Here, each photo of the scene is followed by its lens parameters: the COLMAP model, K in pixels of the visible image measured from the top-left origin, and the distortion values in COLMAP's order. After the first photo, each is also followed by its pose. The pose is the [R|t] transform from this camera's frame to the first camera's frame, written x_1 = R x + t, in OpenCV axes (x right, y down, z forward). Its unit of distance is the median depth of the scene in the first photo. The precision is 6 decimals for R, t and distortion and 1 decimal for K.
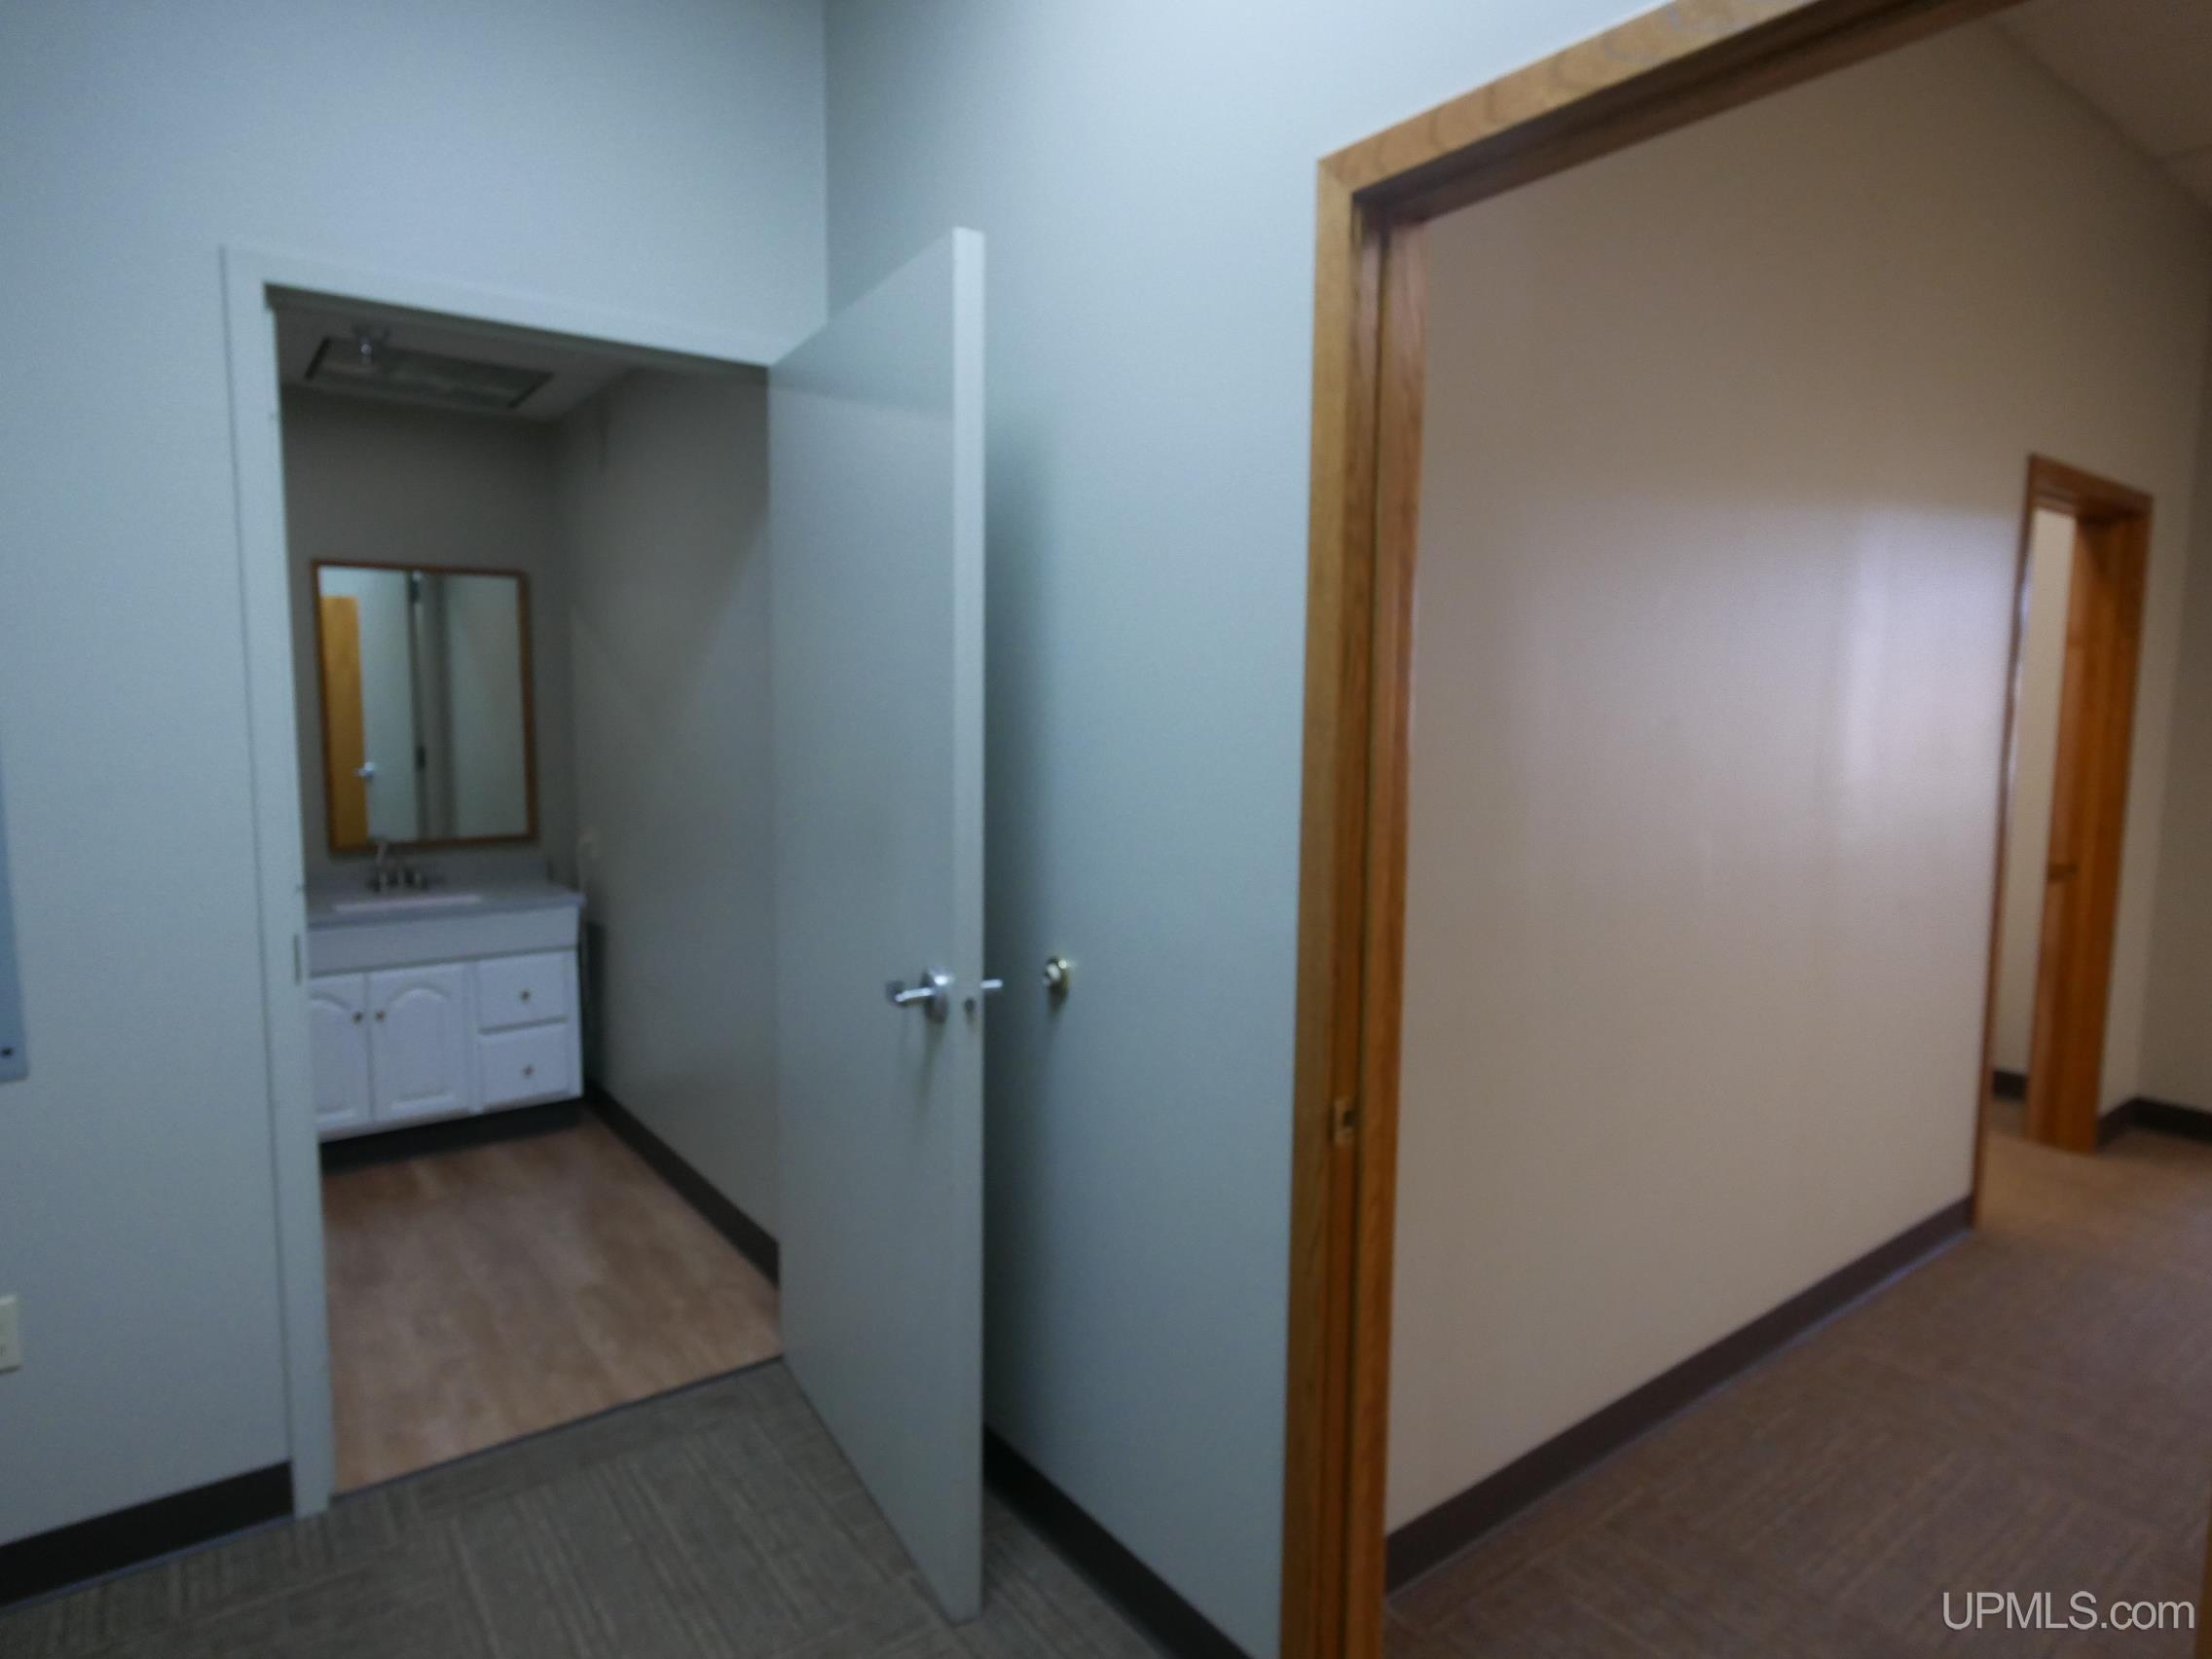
lens RADIAL K [[1254.1, 0, 1105.6], [0, 1254.1, 819.0], [0, 0, 1]] dist [0.000638, -0.000372]
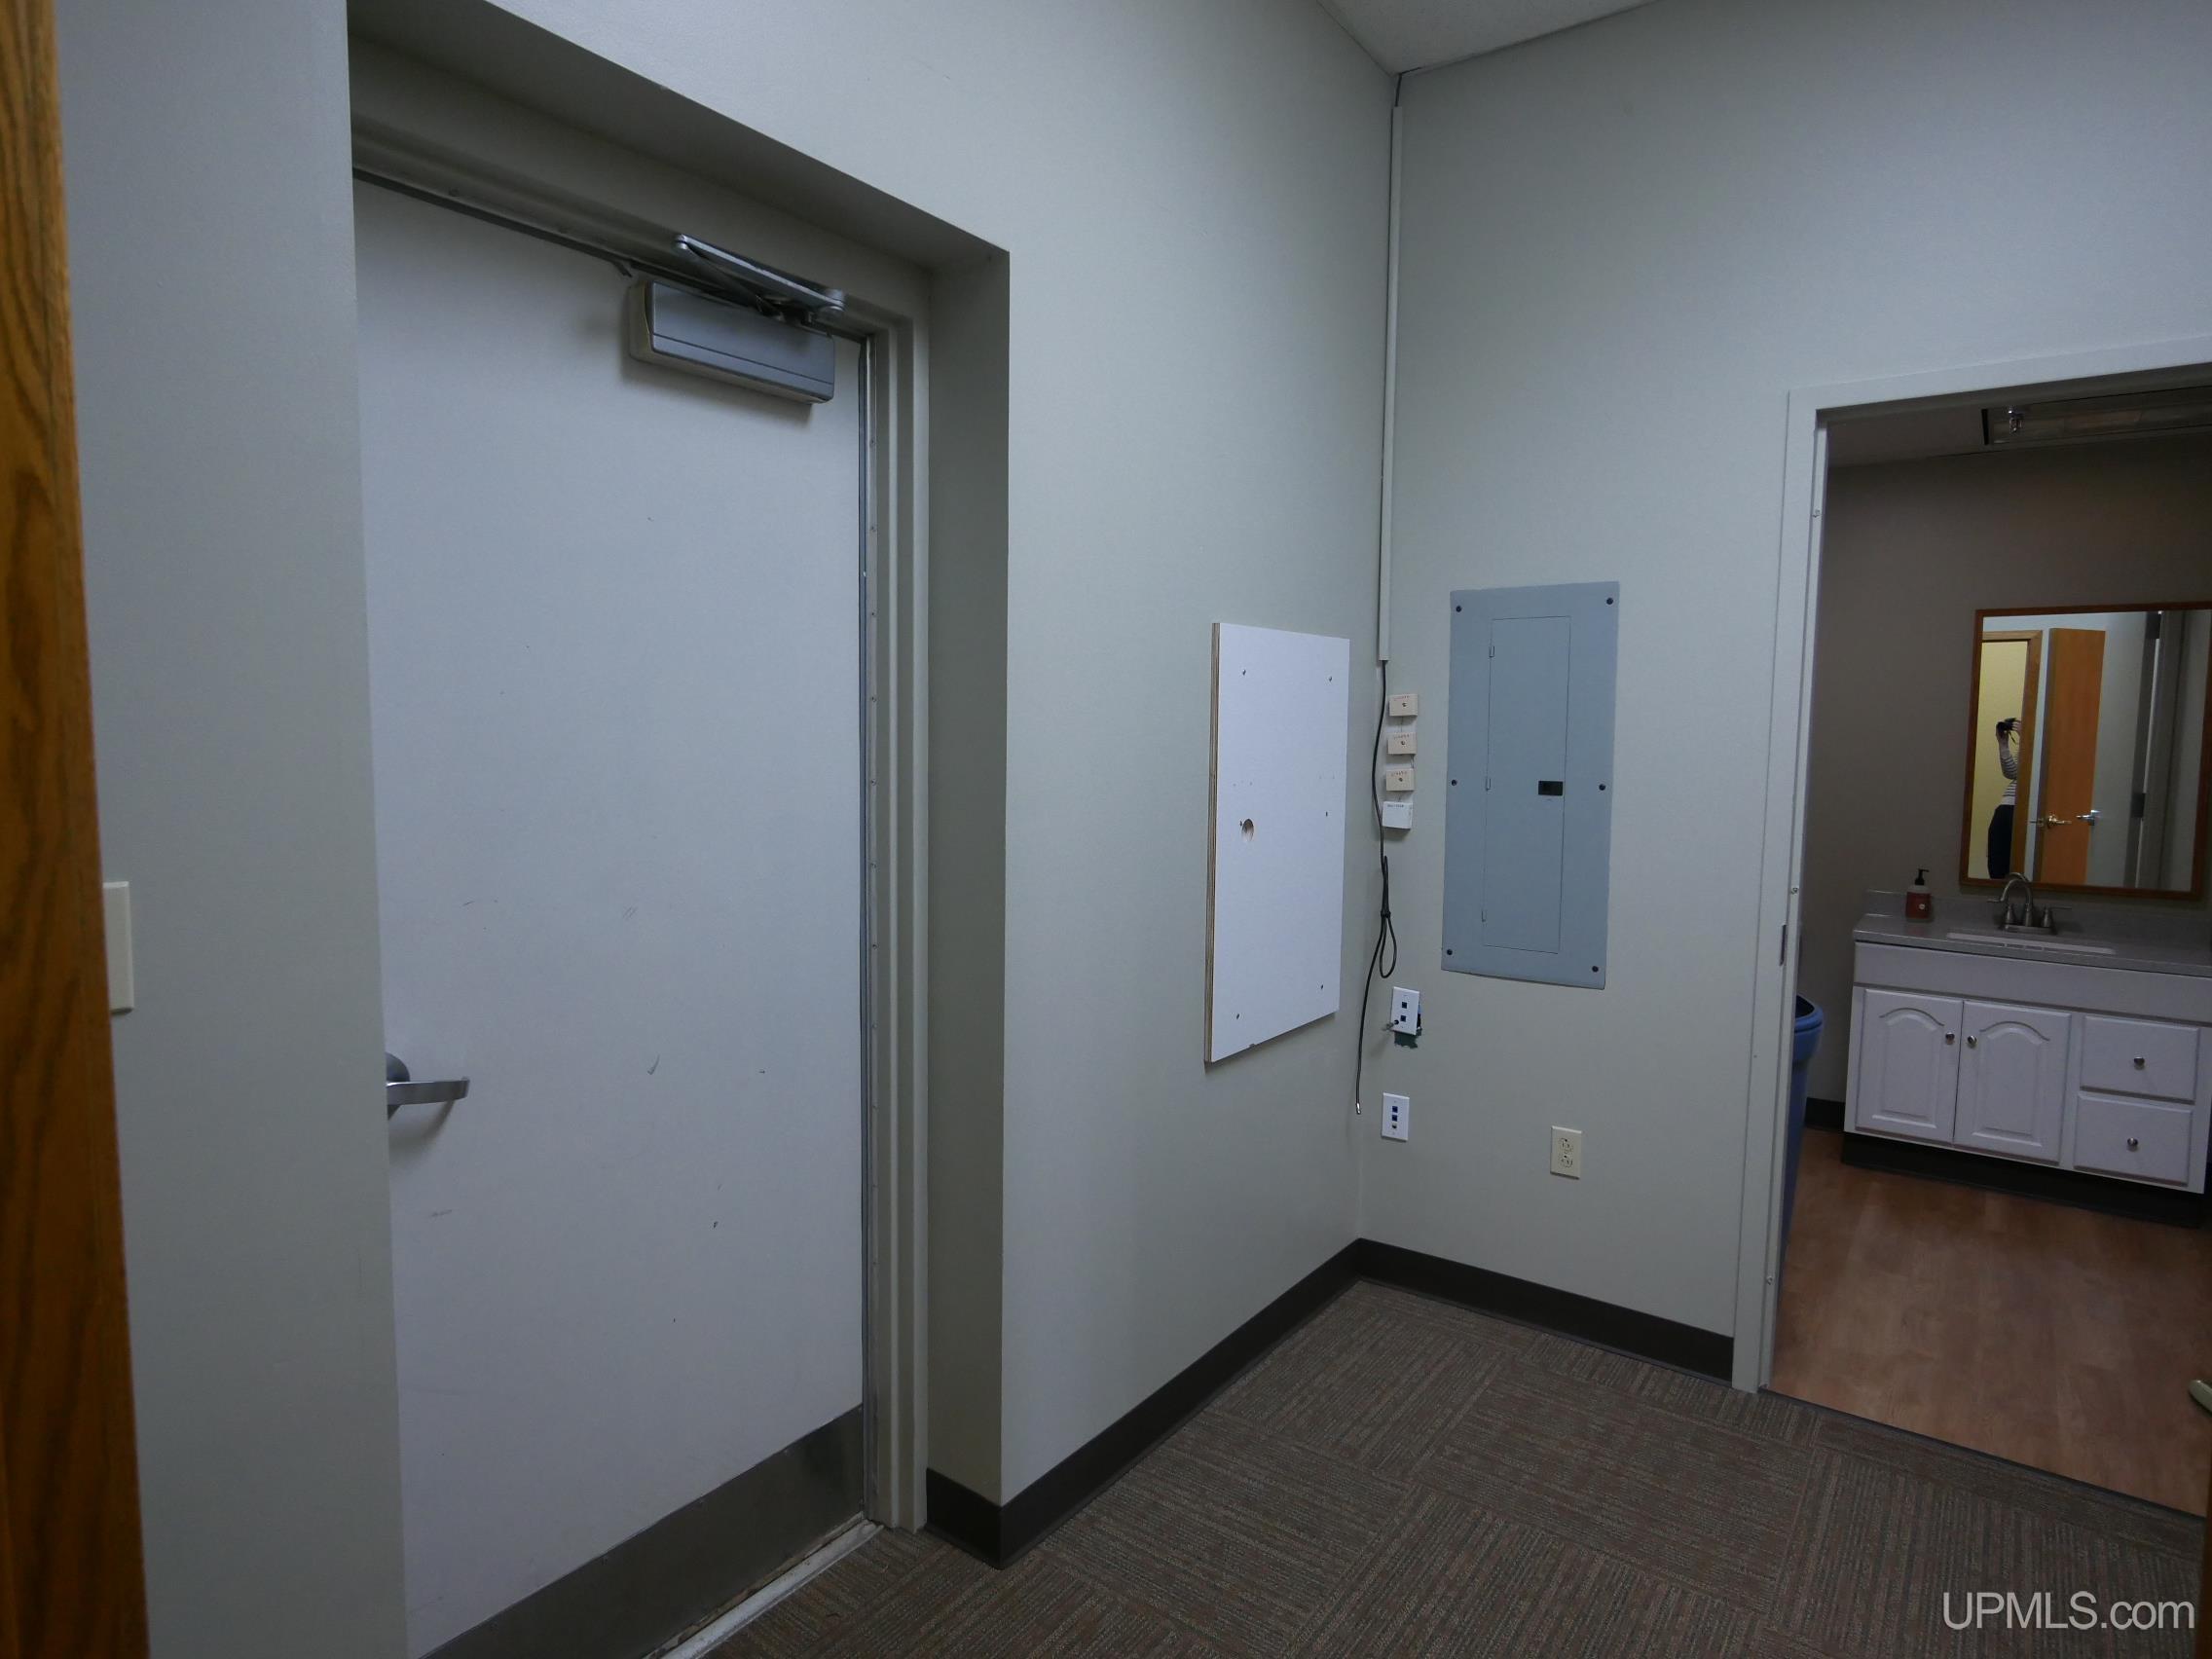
lens RADIAL K [[1254.1, 0, 1091.3], [0, 1254.1, 824.2], [0, 0, 1]] dist [0.000638, -0.000372]
pose [[0.279803, 0.069292, -0.957553, 0.225549], [-0.098034, 0.994241, 0.043301, 0.002669], [0.955039, 0.081758, 0.284985, -0.013629]]
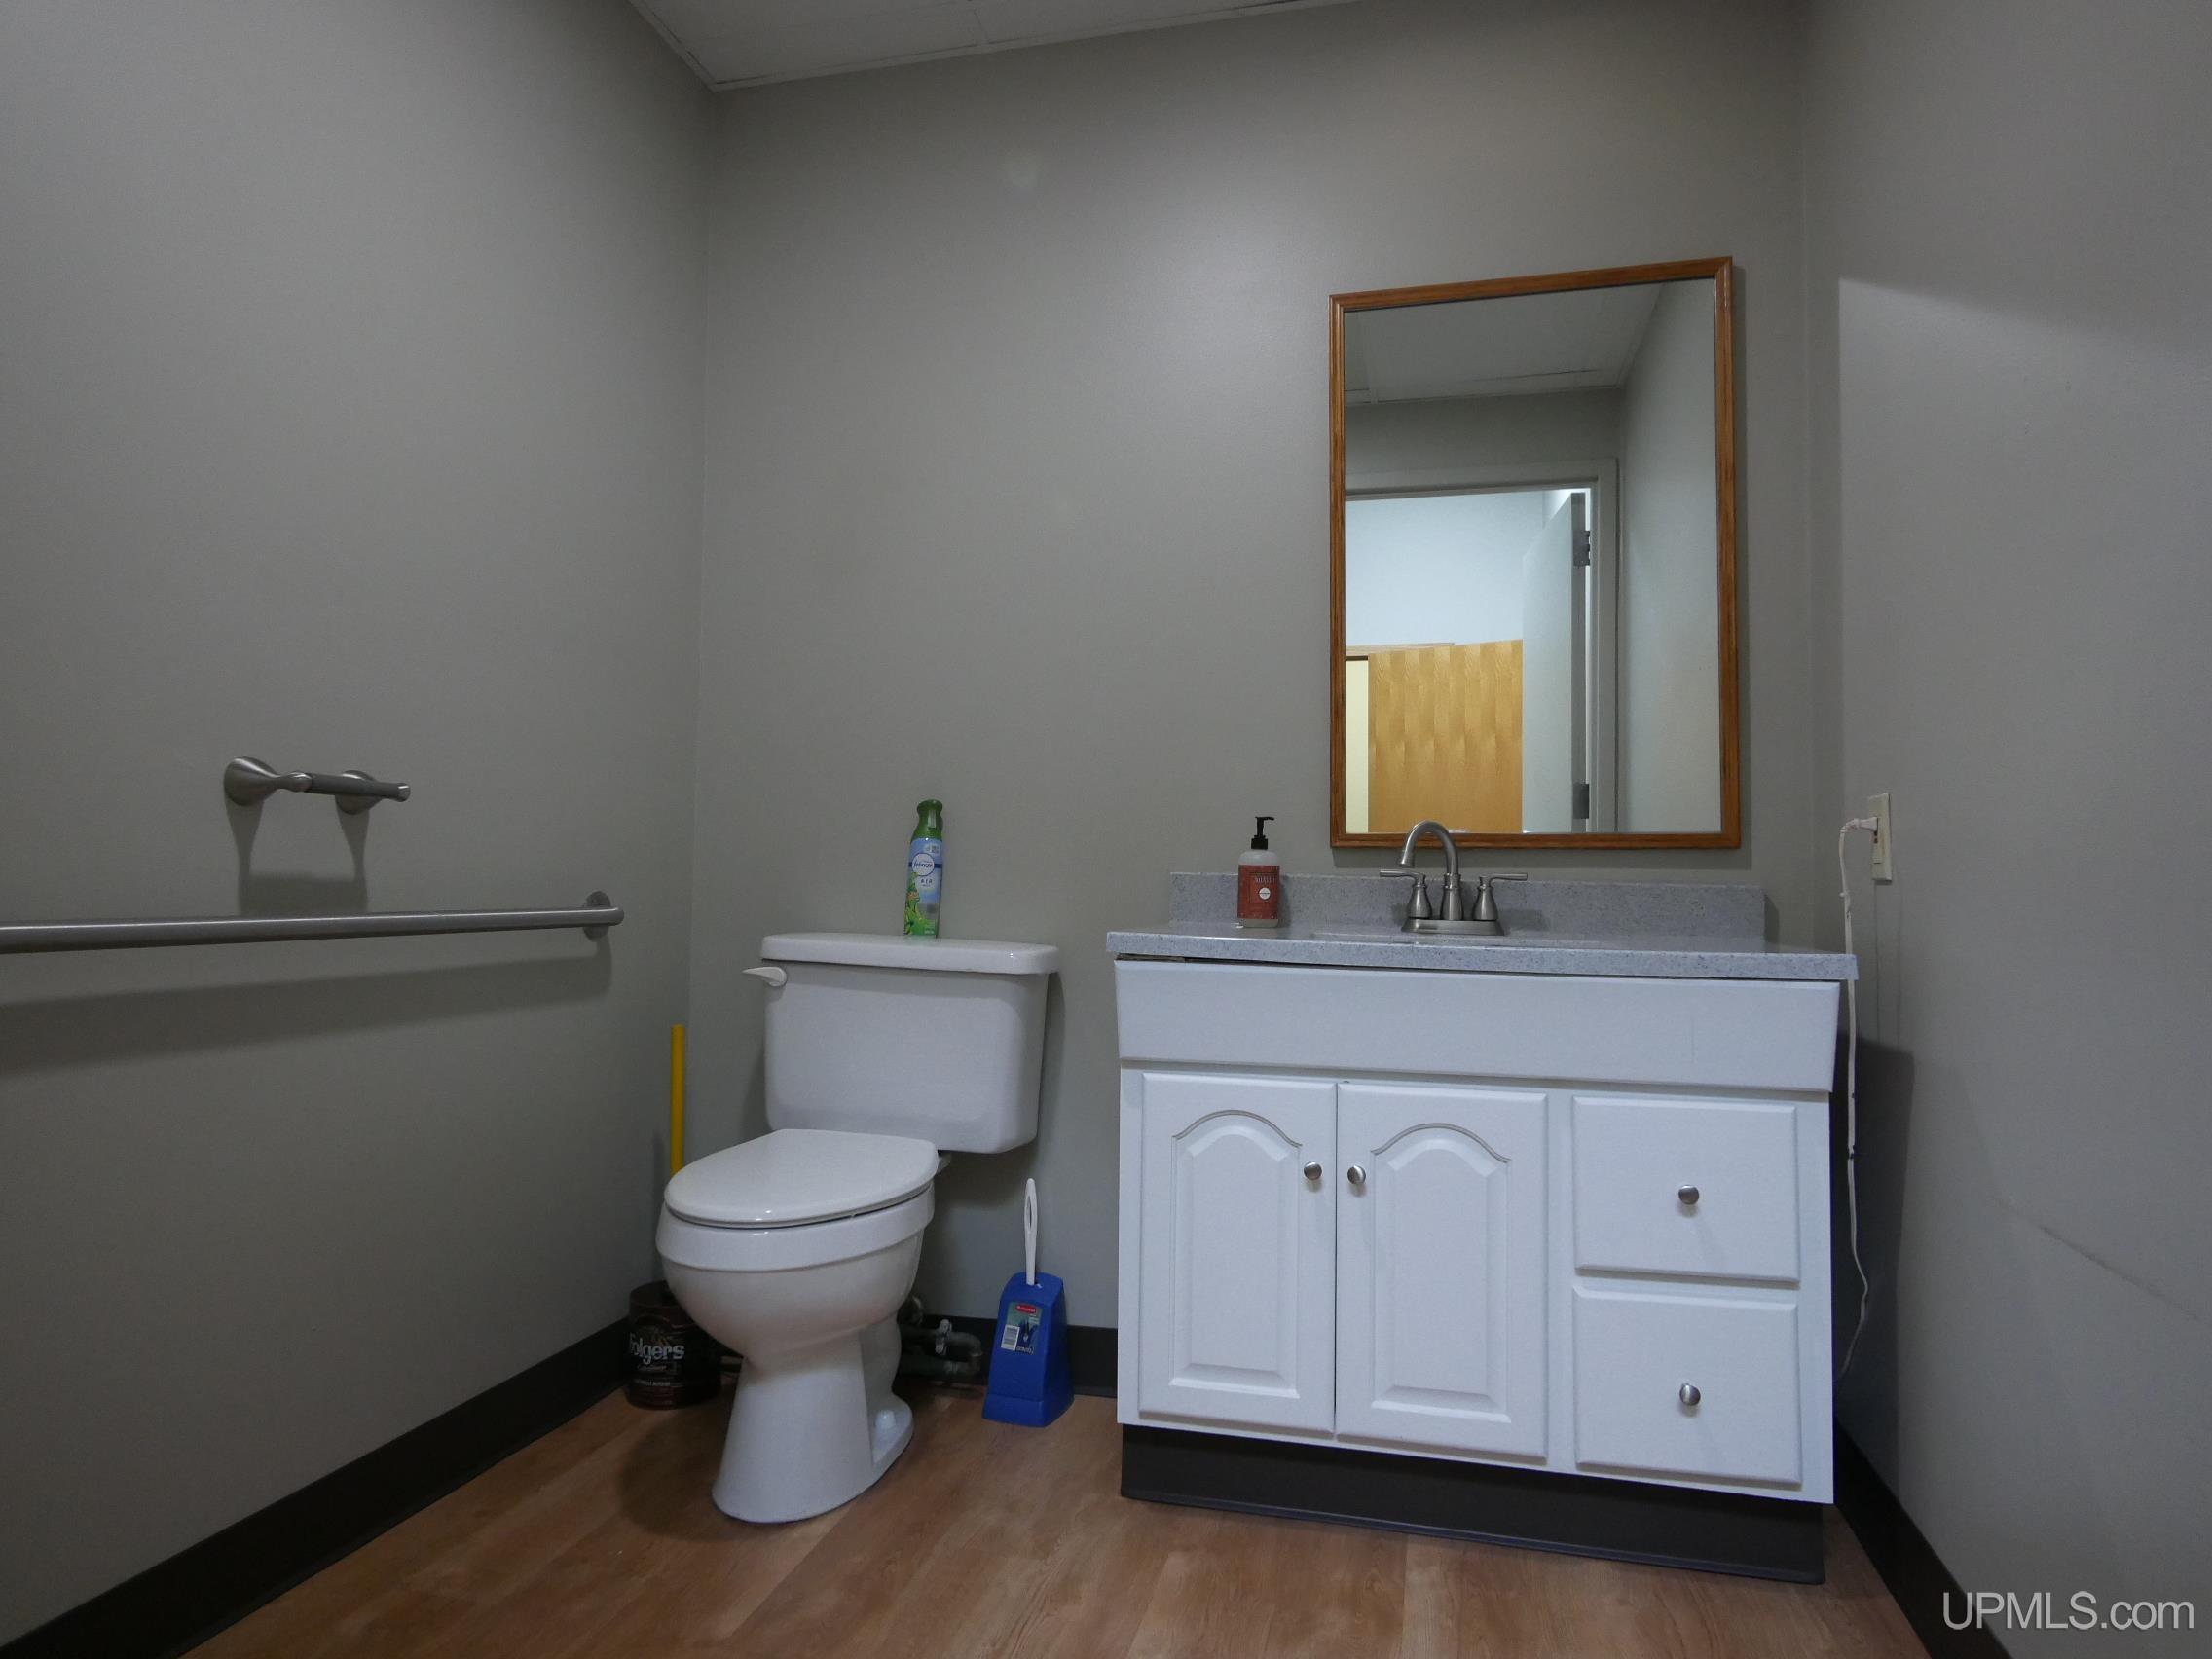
lens RADIAL K [[1415.0, 0, 1088.2], [0, 1415.0, 817.3], [0, 0, 1]] dist [0.005504, -0.005979]
pose [[0.624061, -0.036500, -0.780522, -0.272293], [-0.079352, 0.990784, -0.109778, 0.101833], [0.777336, 0.130444, 0.615414, 0.669832]]
